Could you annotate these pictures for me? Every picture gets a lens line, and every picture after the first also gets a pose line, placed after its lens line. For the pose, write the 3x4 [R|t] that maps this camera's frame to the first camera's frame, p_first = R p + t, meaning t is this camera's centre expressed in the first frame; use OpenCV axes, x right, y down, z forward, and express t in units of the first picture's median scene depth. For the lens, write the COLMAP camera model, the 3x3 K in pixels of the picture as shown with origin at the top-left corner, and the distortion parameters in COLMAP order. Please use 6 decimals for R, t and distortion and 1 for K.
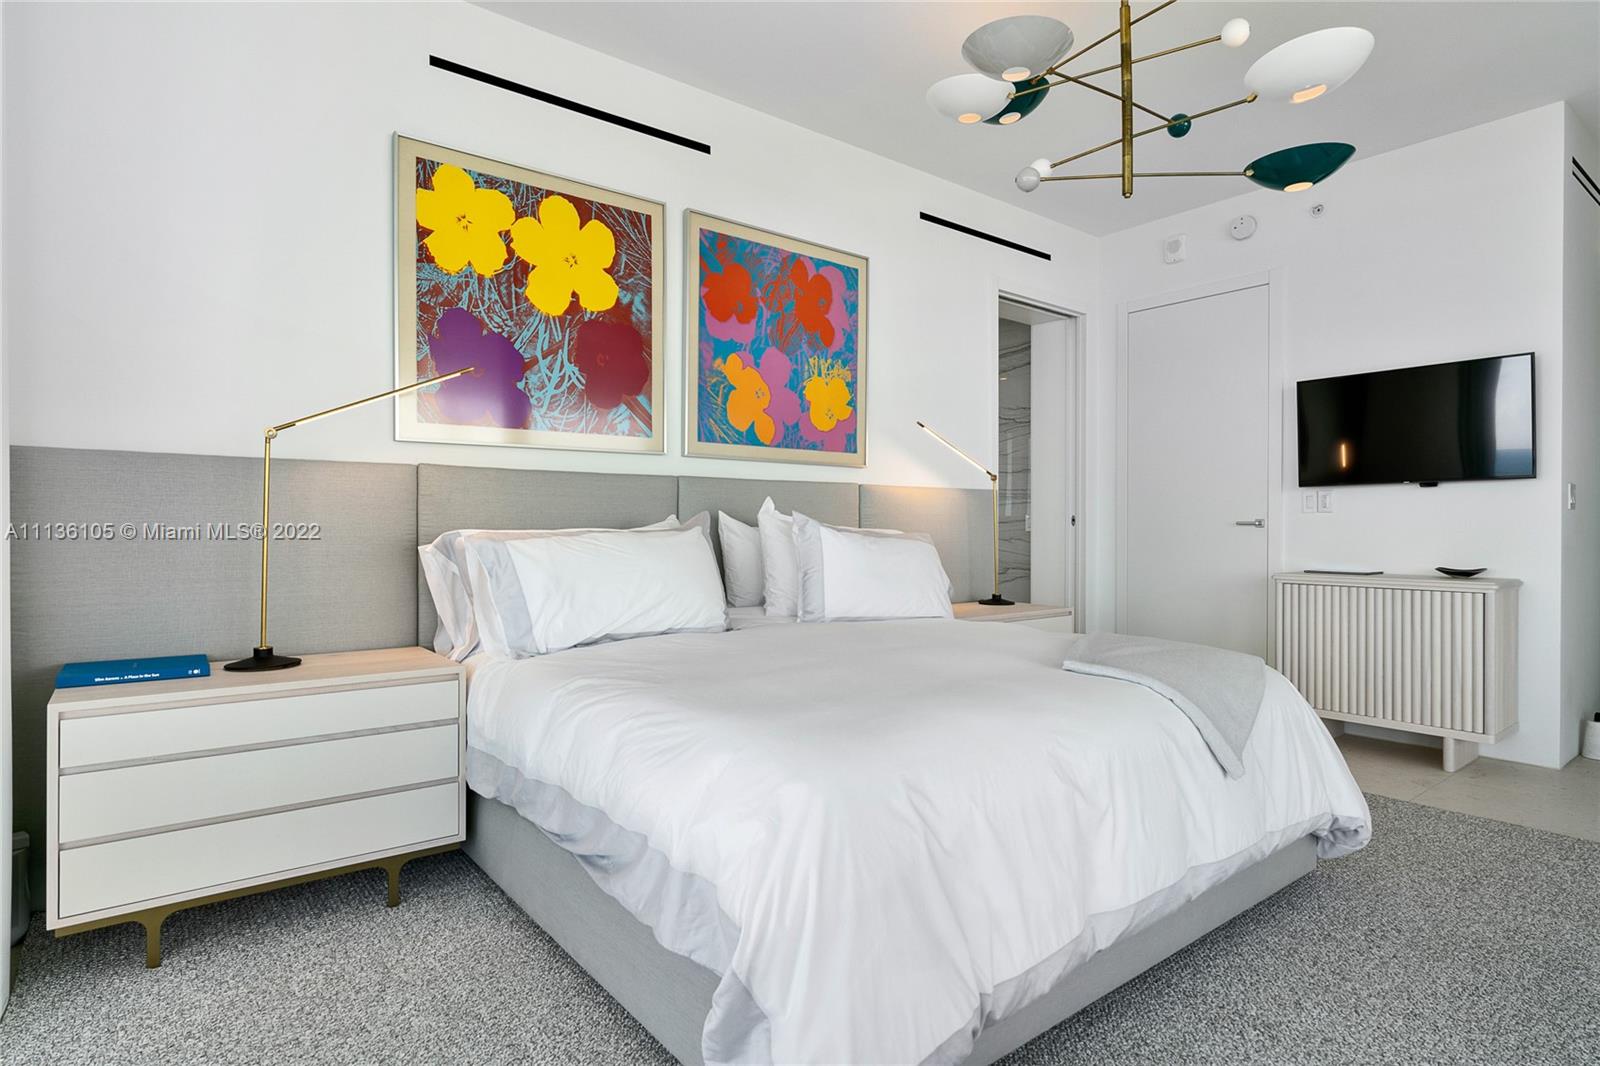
lens RADIAL K [[838.6, 0, 794.5], [0, 838.6, 550.5], [0, 0, 1]] dist [-0.003053, -0.000423]
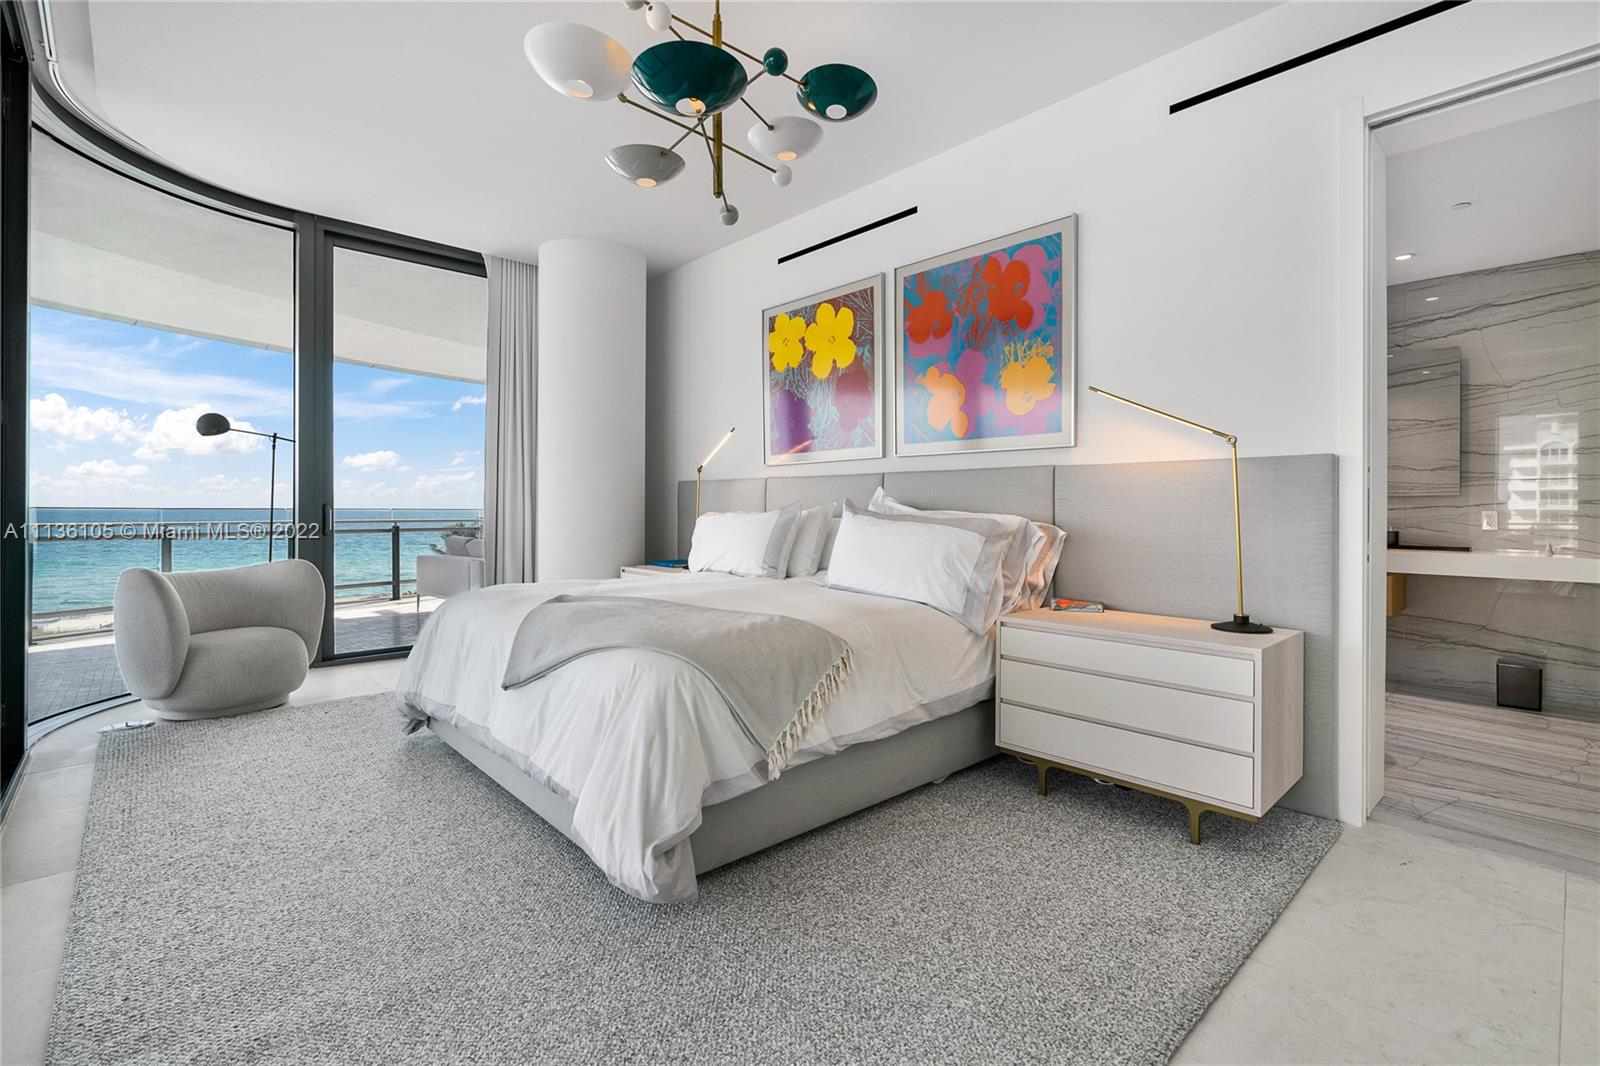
lens RADIAL K [[729.8, 0, 807.3], [0, 729.8, 521.6], [0, 0, 1]] dist [-0.001389, 0.001198]
pose [[0.095992, 0.012261, -0.995307, 1.045458], [-0.034782, 0.999355, 0.008957, -0.018923], [0.994774, 0.033759, 0.096357, 0.806931]]
